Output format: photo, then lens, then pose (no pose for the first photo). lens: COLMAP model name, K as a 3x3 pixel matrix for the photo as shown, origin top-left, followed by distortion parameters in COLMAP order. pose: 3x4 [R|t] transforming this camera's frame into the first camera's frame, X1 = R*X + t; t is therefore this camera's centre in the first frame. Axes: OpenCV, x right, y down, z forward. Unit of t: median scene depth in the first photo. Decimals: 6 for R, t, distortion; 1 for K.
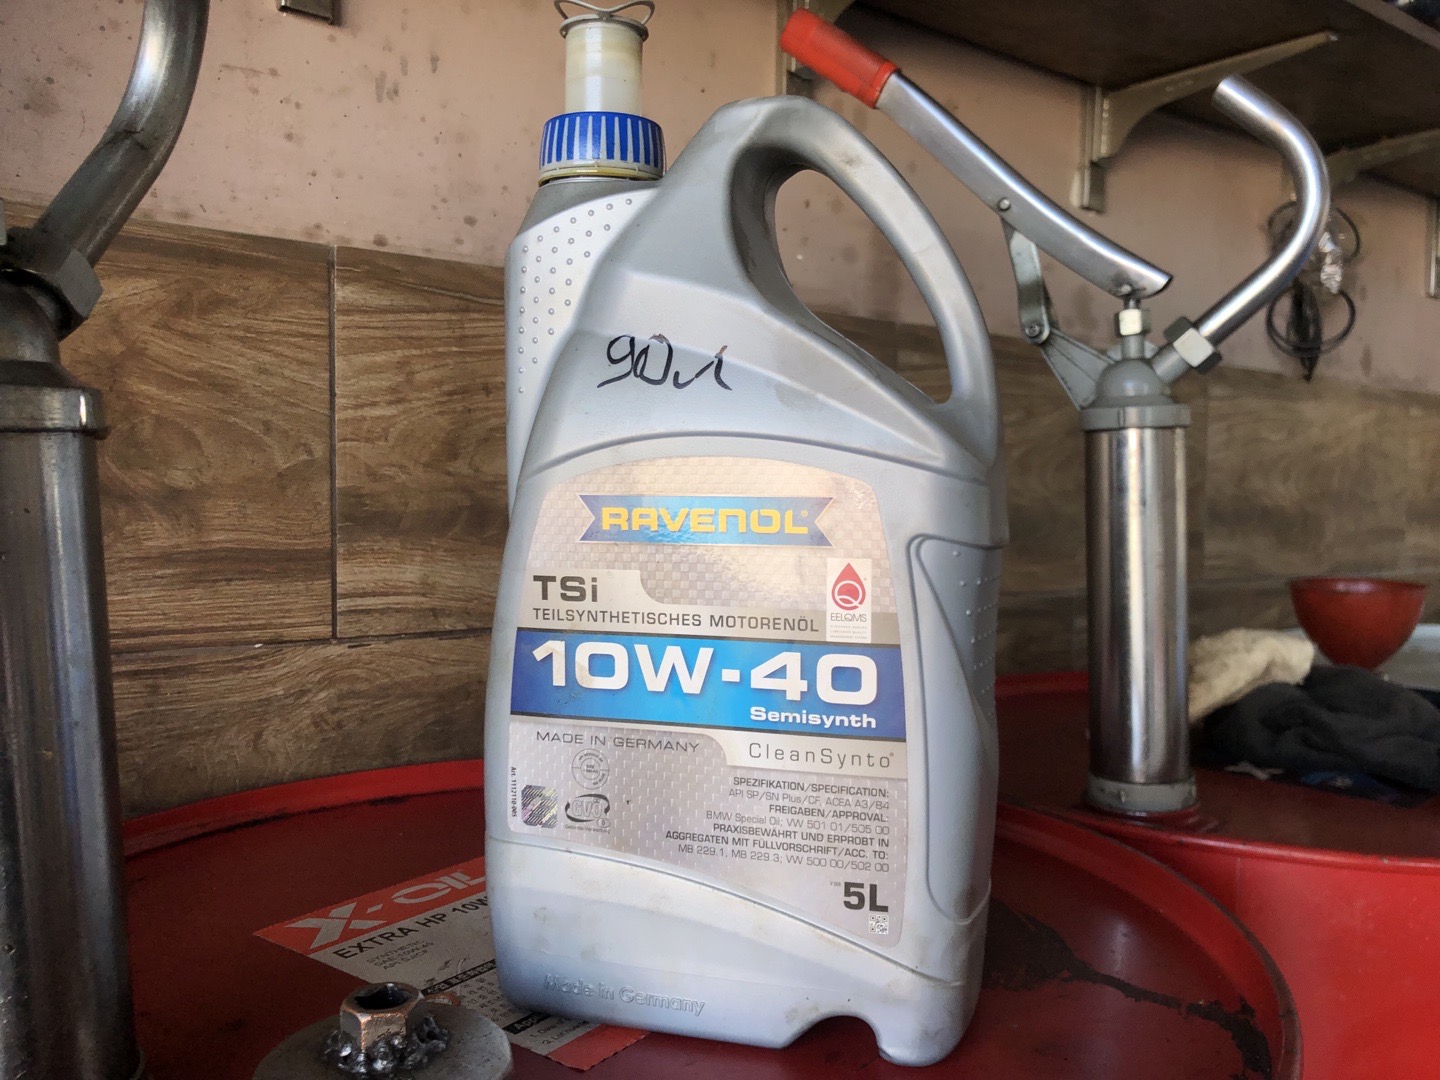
lens RADIAL K [[1212.4, 0, 723.8], [0, 1212.4, 534.4], [0, 0, 1]] dist [0.001217, 0.012592]
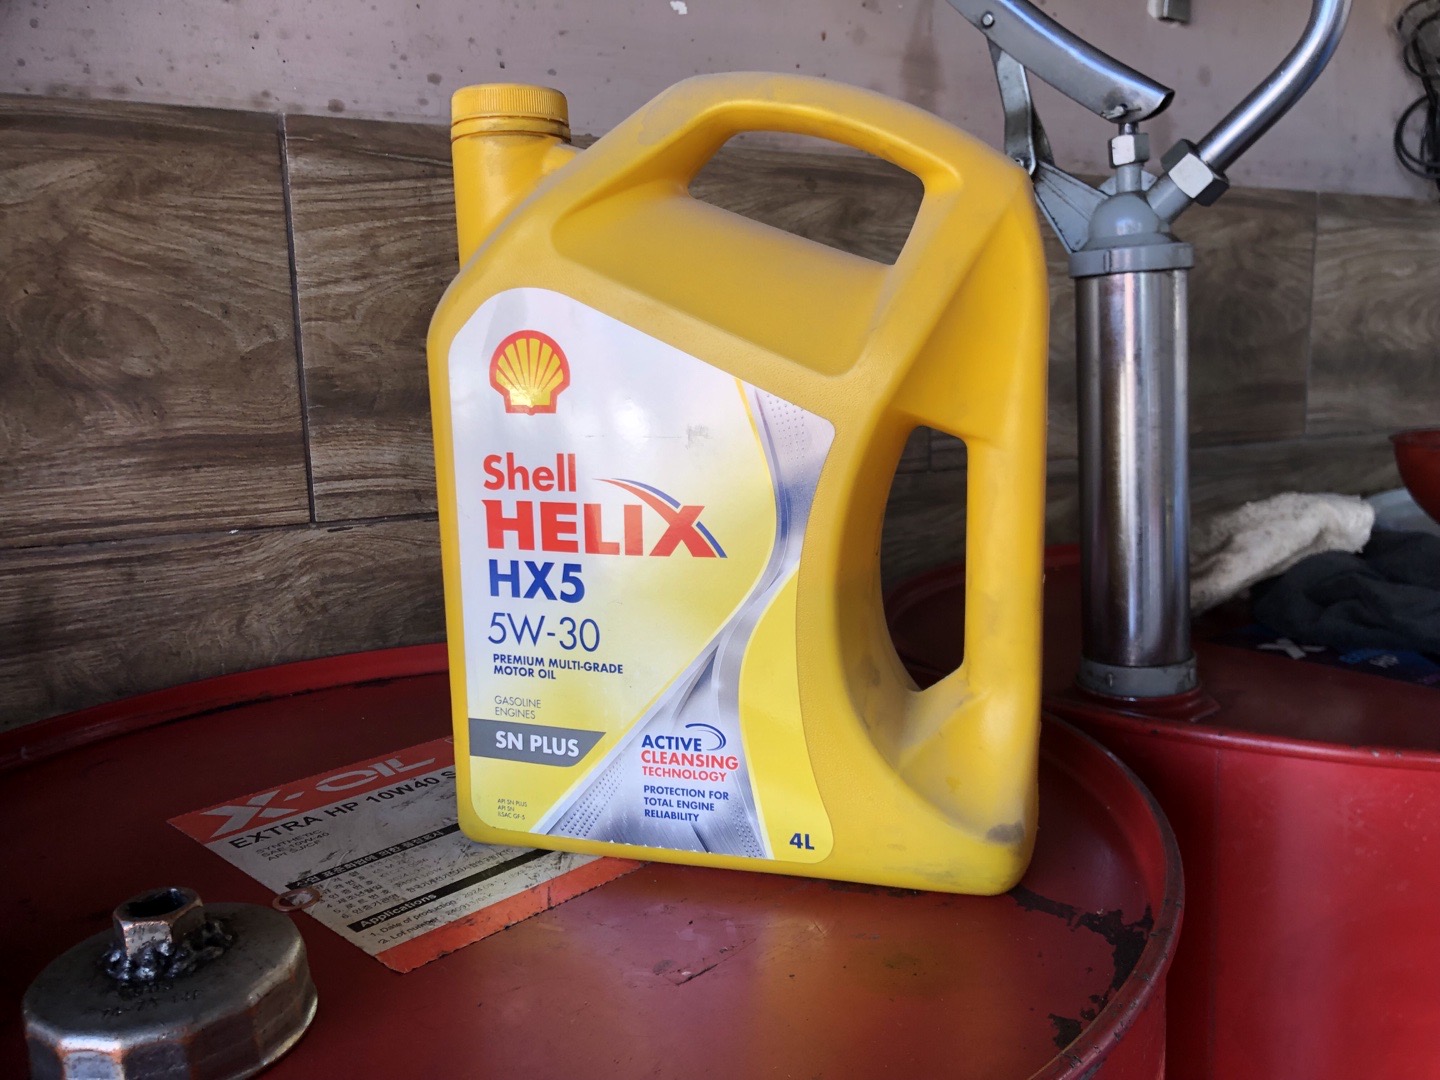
lens RADIAL K [[1223.3, 0, 721.7], [0, 1223.3, 543.3], [0, 0, 1]] dist [-0.041697, 0.114176]
pose [[0.991828, -0.015170, -0.126674, 0.146484], [0.030036, 0.992761, 0.116291, -0.003761], [0.123993, -0.119145, 0.985104, 0.059599]]
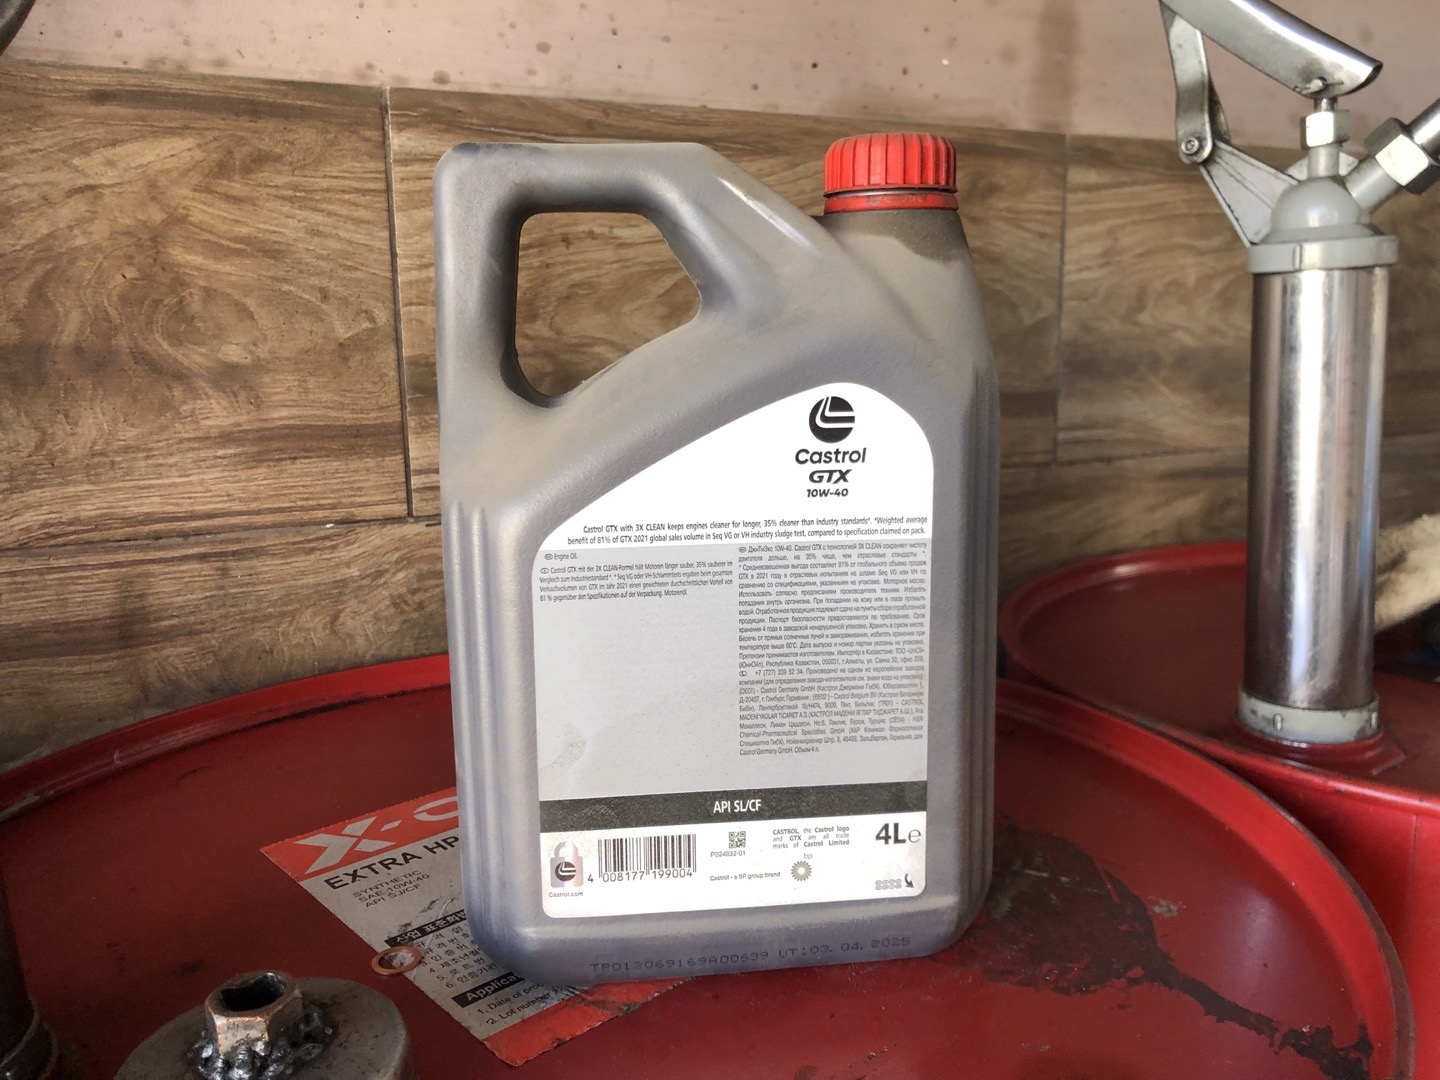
lens RADIAL K [[1223.5, 0, 709.5], [0, 1223.5, 532.1], [0, 0, 1]] dist [0.000758, 0.016125]
pose [[0.980004, 0.011401, -0.198653, 0.106346], [0.016503, 0.990260, 0.138248, -0.033279], [0.198294, -0.138762, 0.970270, 0.121674]]
